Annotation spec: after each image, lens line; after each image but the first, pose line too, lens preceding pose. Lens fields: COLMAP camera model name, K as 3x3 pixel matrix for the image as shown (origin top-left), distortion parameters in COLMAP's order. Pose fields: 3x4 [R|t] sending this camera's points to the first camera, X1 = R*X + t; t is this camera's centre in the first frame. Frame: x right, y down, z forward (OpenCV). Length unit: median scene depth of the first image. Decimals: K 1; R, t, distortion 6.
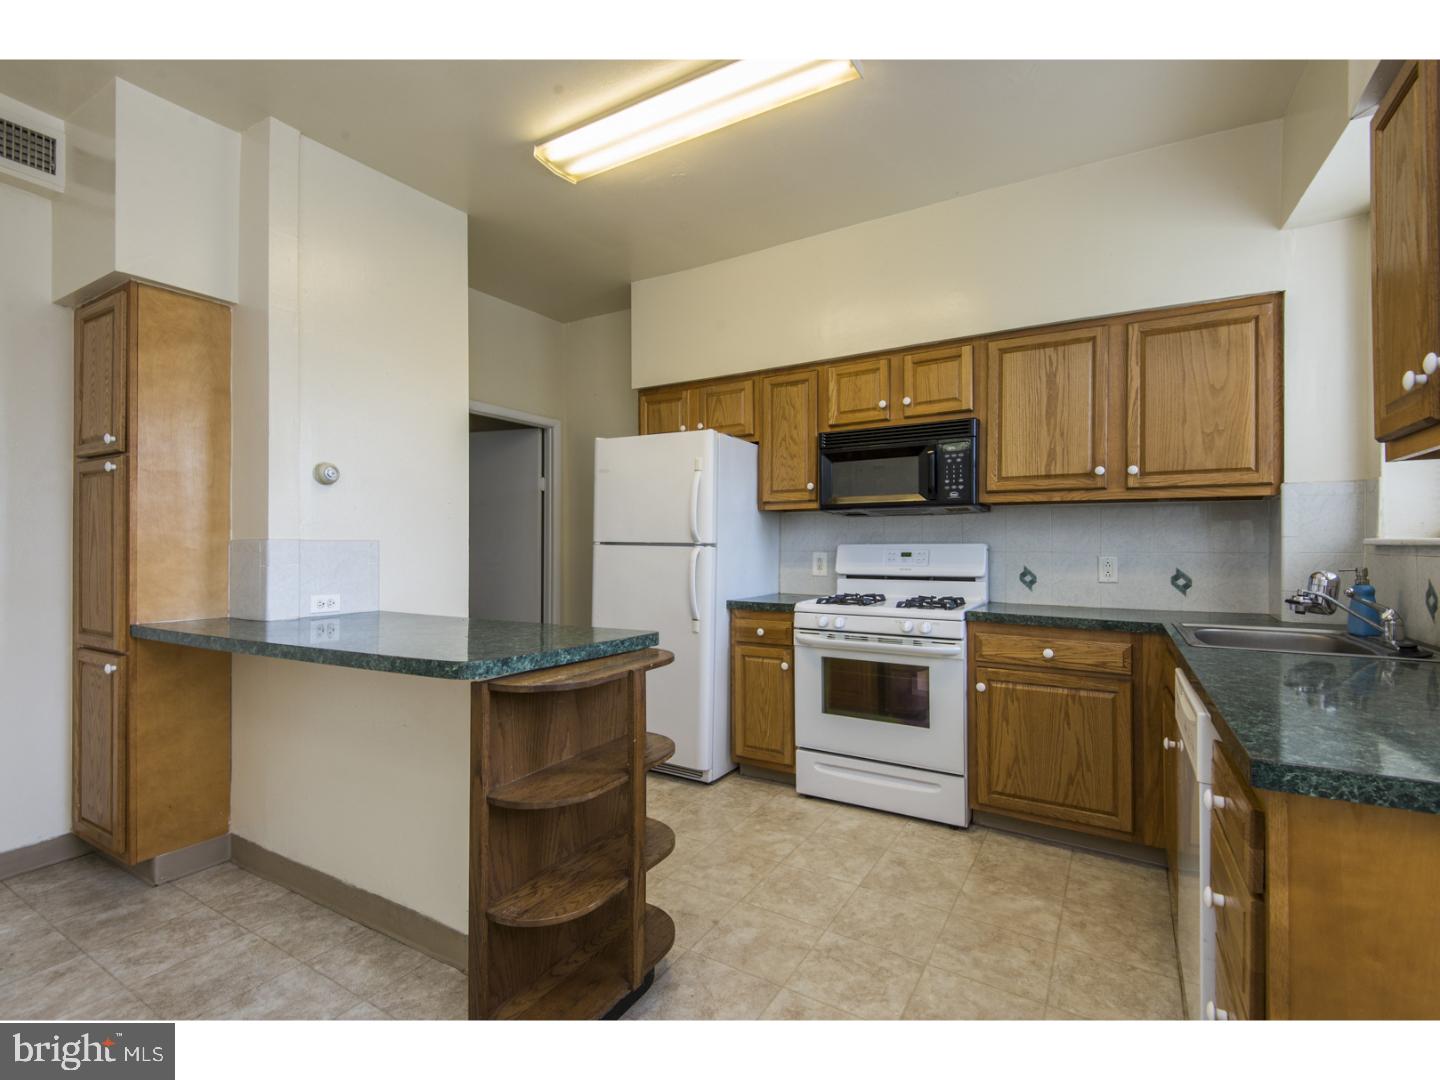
lens RADIAL K [[656.6, 0, 719.5], [0, 656.6, 543.6], [0, 0, 1]] dist [0.029735, -0.016120]
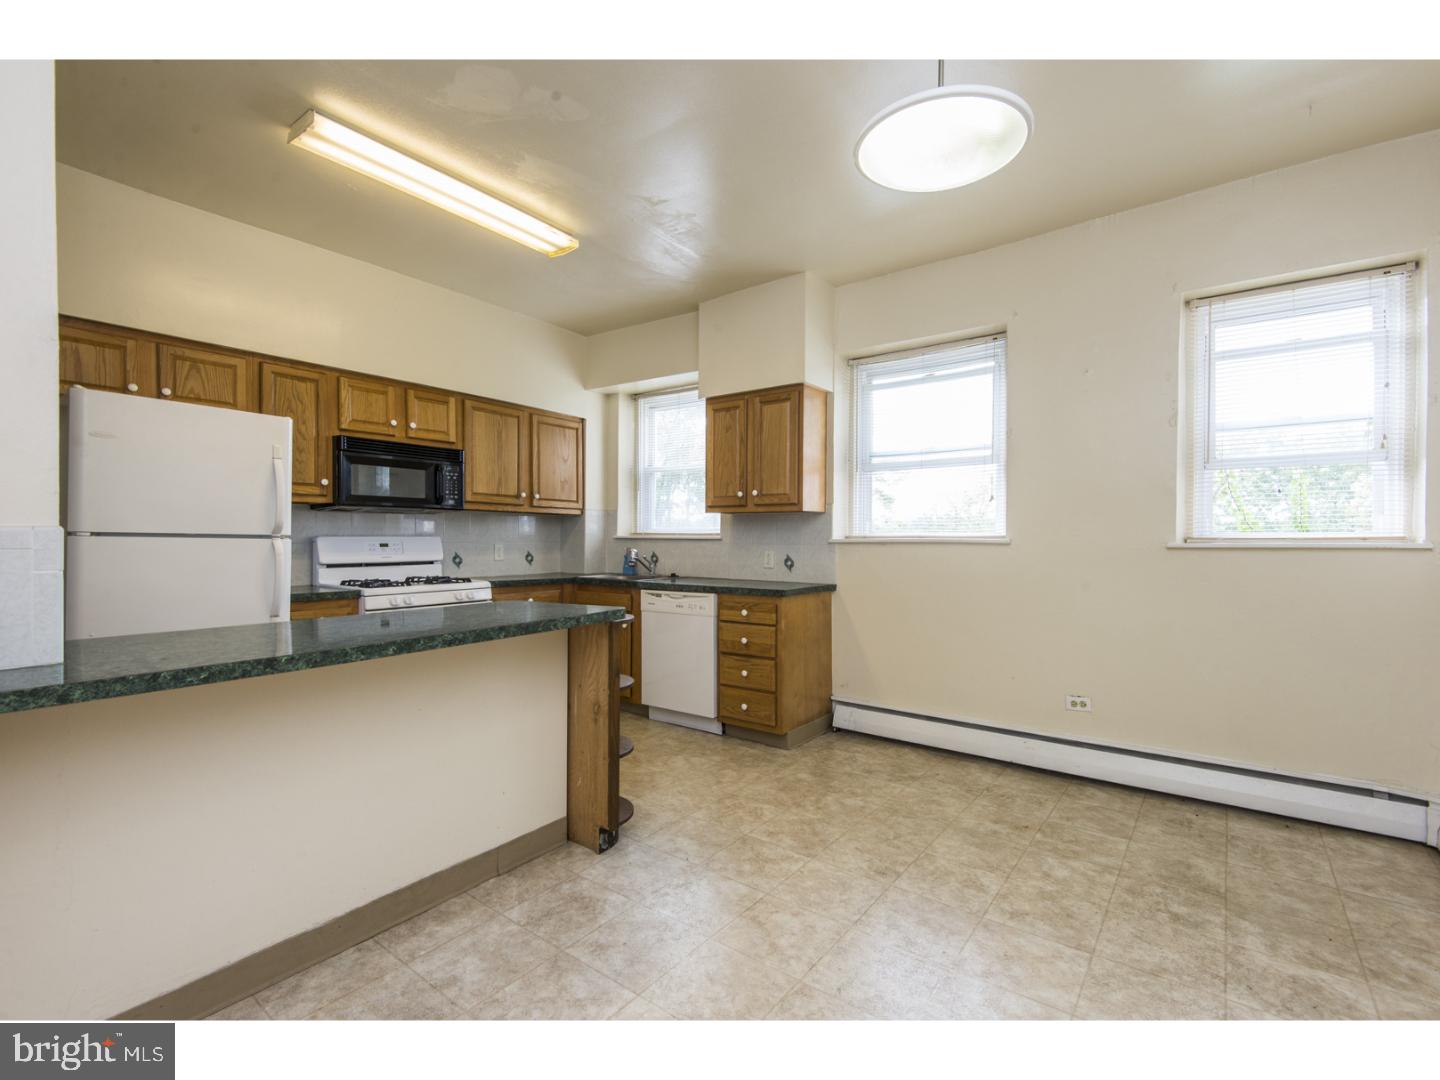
lens RADIAL K [[656.6, 0, 724.4], [0, 656.6, 541.8], [0, 0, 1]] dist [0.029735, -0.016120]
pose [[0.097639, -0.005381, 0.995207, -1.062873], [-0.006490, 0.999961, 0.006044, -0.001282], [-0.995201, -0.007049, 0.097600, 0.300957]]
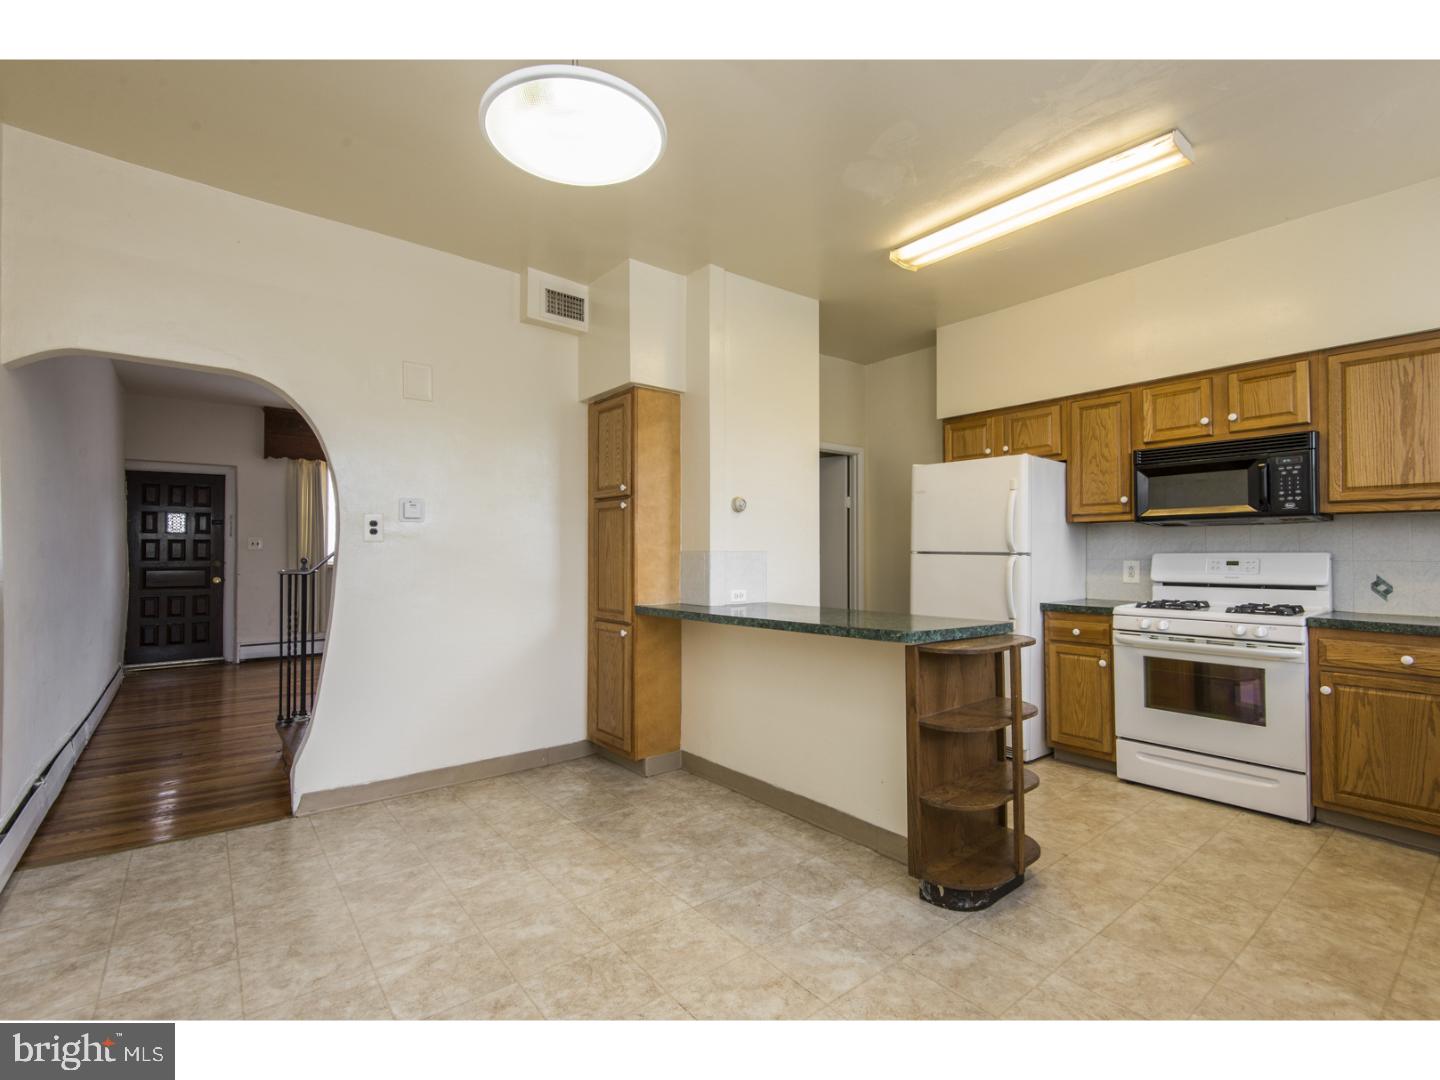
lens RADIAL K [[656.6, 0, 719.6], [0, 656.6, 541.3], [0, 0, 1]] dist [0.029735, -0.016120]
pose [[0.938932, -0.007415, -0.344022, -0.137242], [0.002572, 0.999891, -0.014531, -0.005335], [0.344092, 0.012759, 0.938849, -0.314106]]
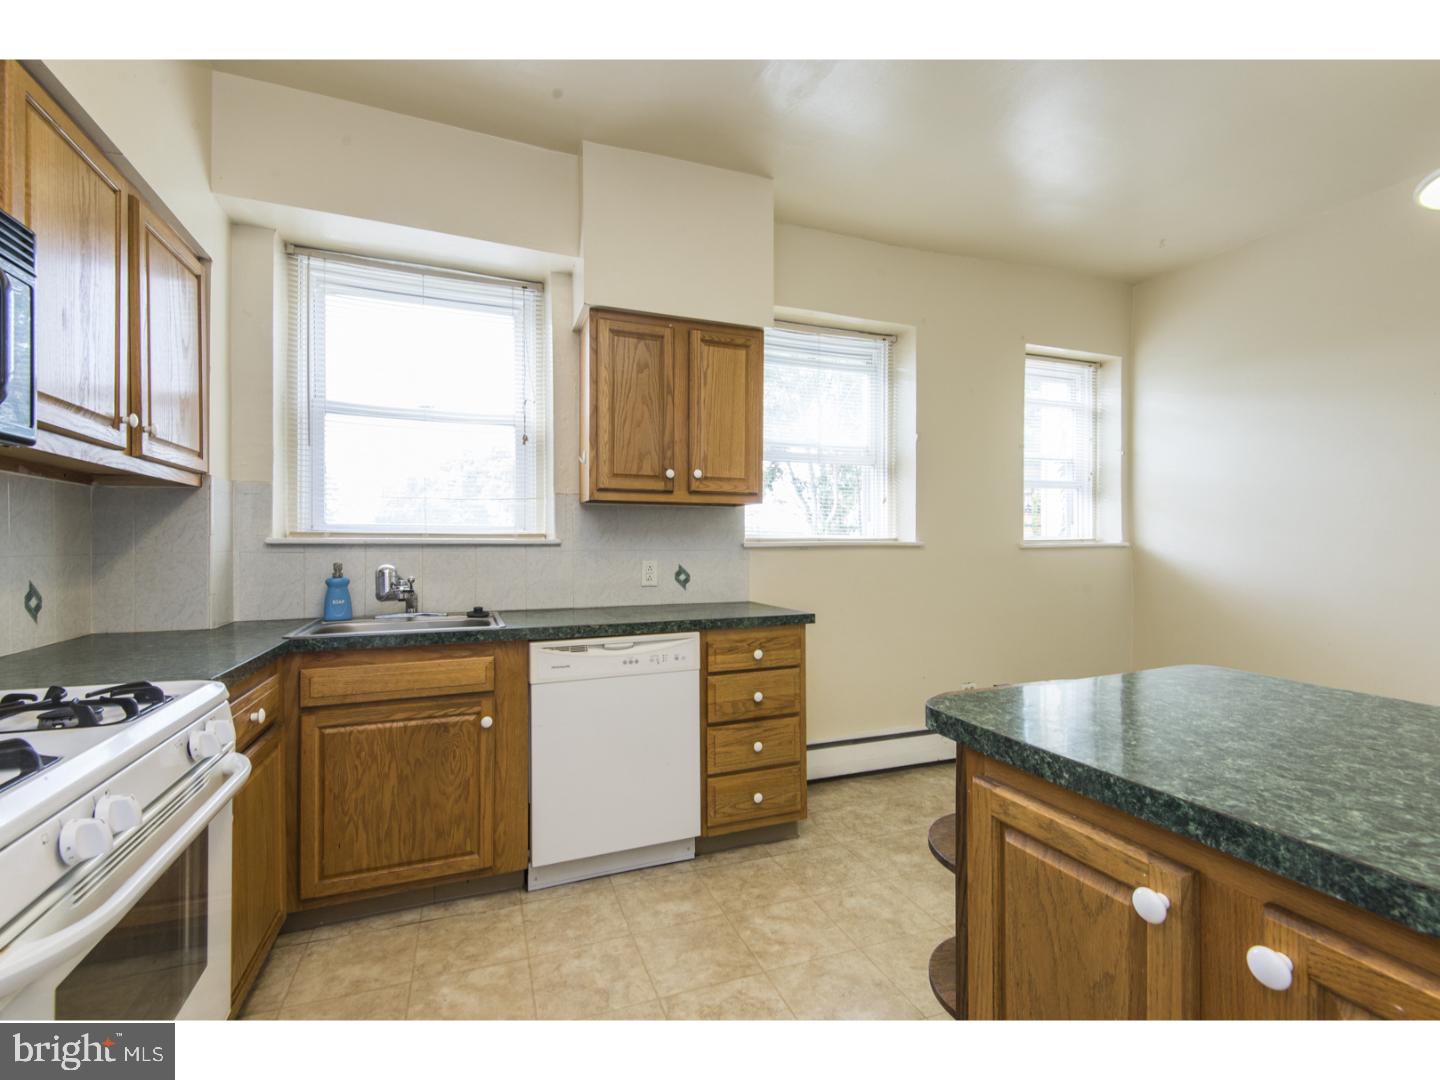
lens RADIAL K [[656.6, 0, 719.2], [0, 656.6, 537.7], [0, 0, 1]] dist [0.029735, -0.016120]
pose [[-0.799942, 0.004127, 0.600063, -0.209462], [-0.001241, 0.999963, -0.008531, 0.001340], [-0.600076, -0.007569, -0.799907, 1.138433]]
